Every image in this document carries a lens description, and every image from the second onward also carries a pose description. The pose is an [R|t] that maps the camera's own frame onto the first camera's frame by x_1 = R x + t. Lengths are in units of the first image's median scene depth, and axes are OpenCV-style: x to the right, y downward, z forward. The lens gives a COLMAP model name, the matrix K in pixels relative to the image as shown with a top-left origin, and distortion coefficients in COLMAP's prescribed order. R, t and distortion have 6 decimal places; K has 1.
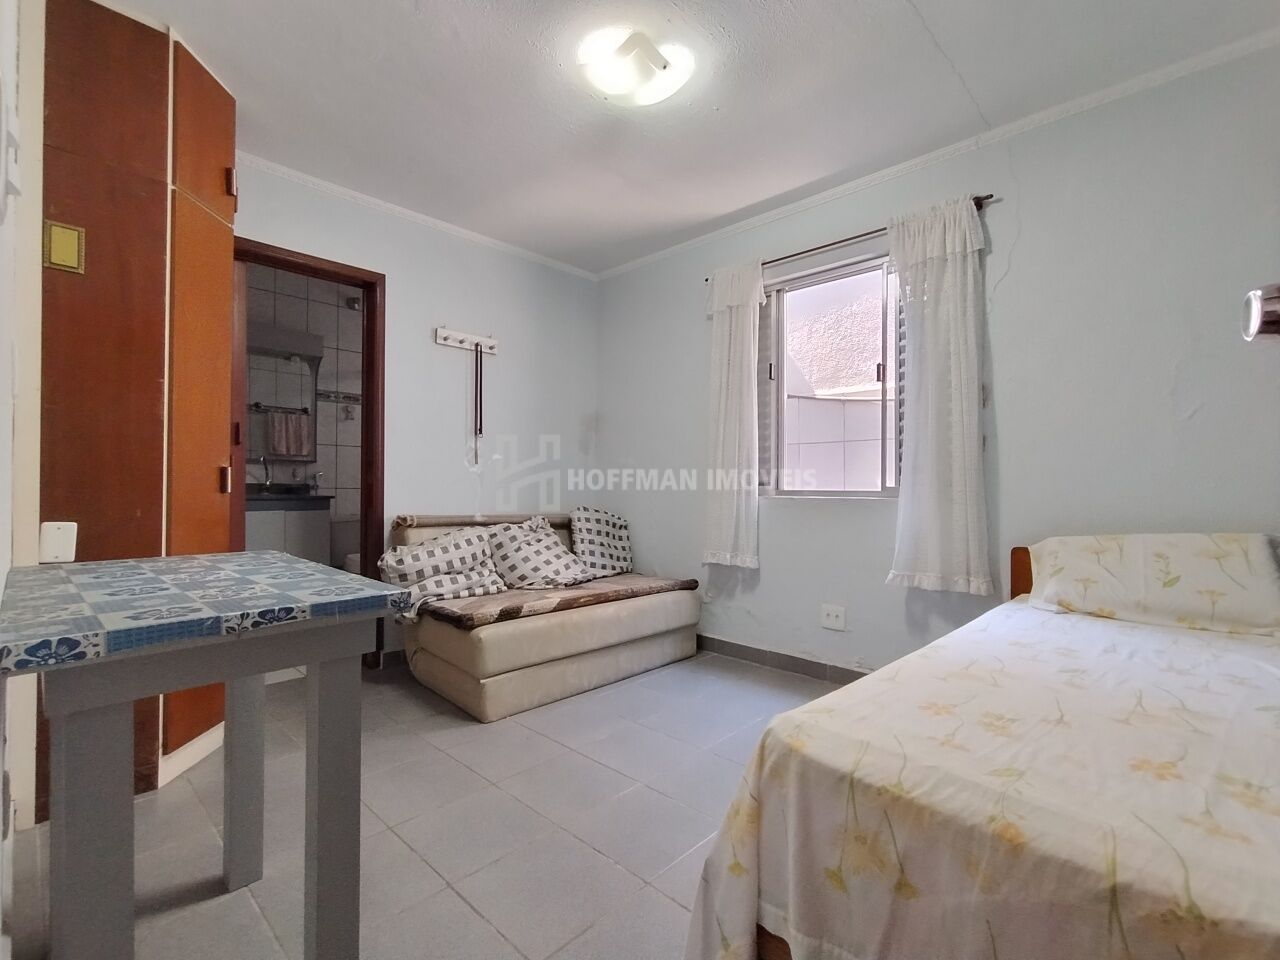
lens RADIAL K [[581.9, 0, 640.0], [0, 581.9, 480.0], [0, 0, 1]] dist [-0.001053, -0.000055]
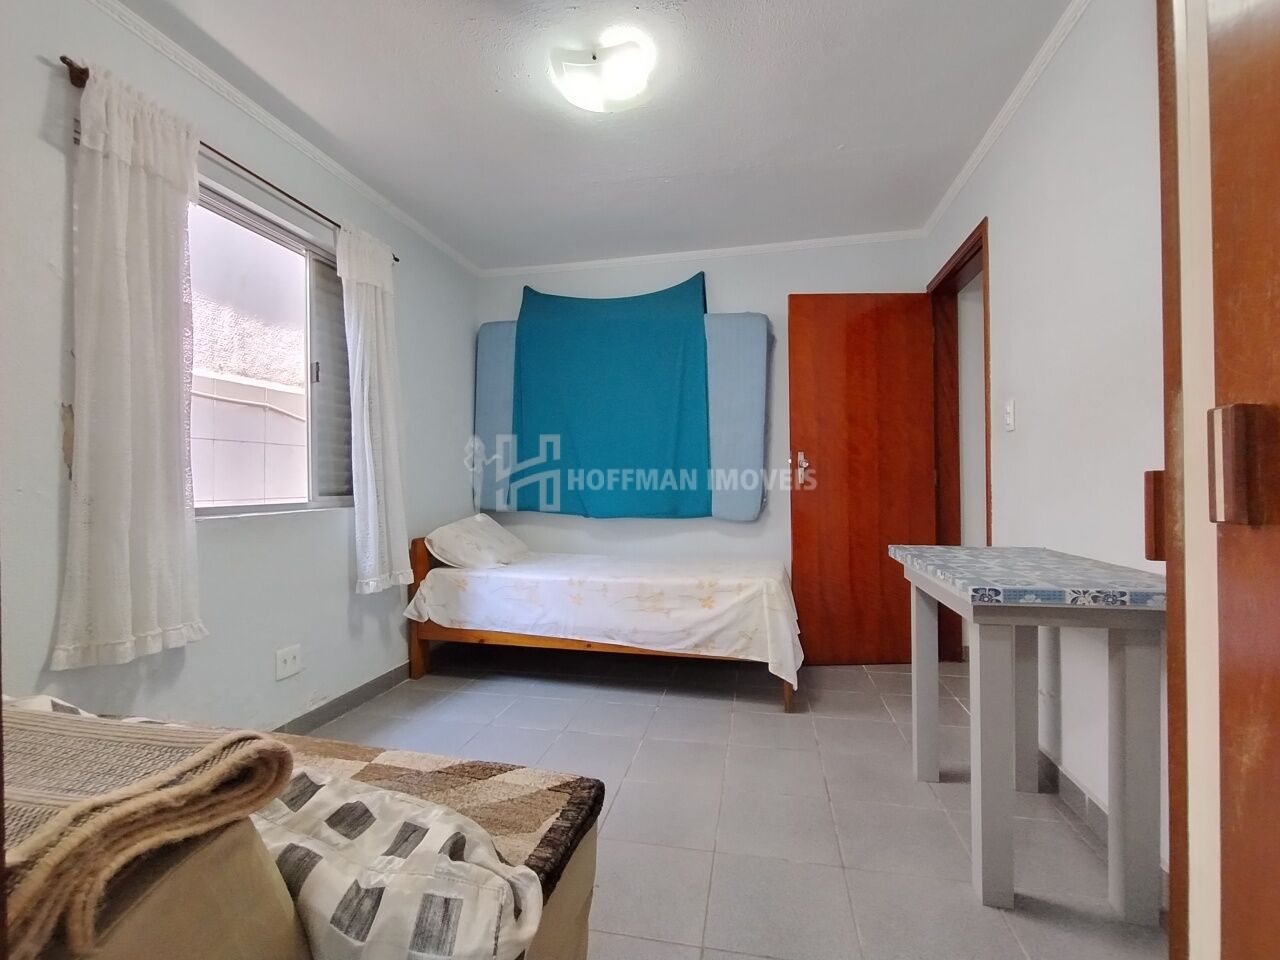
lens RADIAL K [[581.9, 0, 640.0], [0, 581.9, 480.0], [0, 0, 1]] dist [-0.001053, -0.000055]
pose [[-0.523847, 0.007624, 0.851778, -0.608775], [-0.003274, 0.999935, -0.010963, -0.008048], [-0.851806, -0.008532, -0.523788, 1.007803]]
